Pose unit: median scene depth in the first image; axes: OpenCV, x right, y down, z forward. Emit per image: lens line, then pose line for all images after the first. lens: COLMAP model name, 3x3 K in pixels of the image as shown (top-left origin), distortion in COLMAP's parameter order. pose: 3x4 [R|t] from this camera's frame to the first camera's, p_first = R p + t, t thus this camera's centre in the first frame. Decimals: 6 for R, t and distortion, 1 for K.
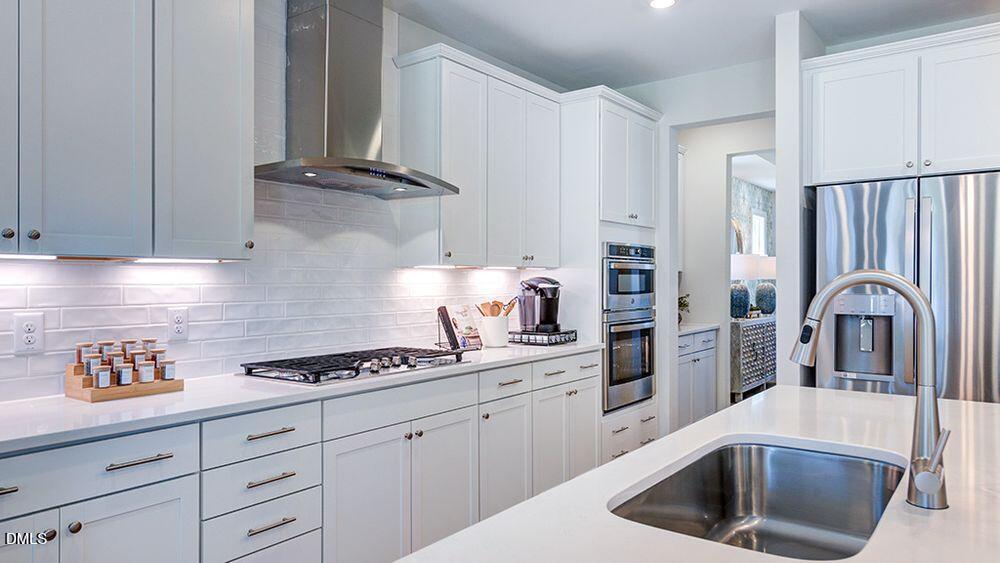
lens RADIAL K [[655.5, 0, 500.7], [0, 655.5, 280.8], [0, 0, 1]] dist [-0.000761, -0.002413]
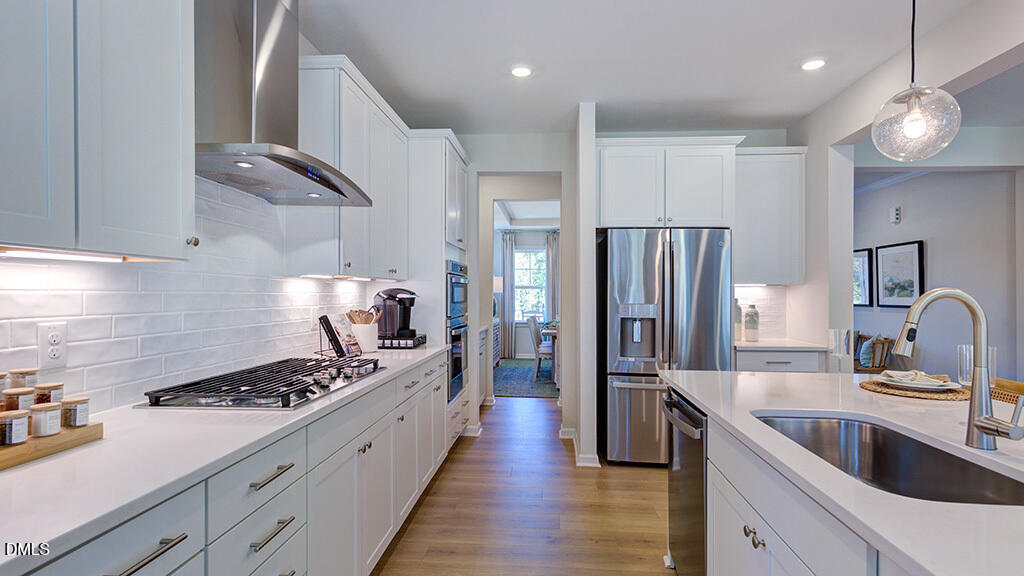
lens RADIAL K [[495.9, 0, 516.1], [0, 495.9, 294.0], [0, 0, 1]] dist [0.012735, 0.000671]
pose [[0.836987, 0.011477, 0.547102, -0.282963], [-0.012619, 0.999919, -0.001672, 0.003487], [-0.547077, -0.005504, 0.837064, 0.206882]]
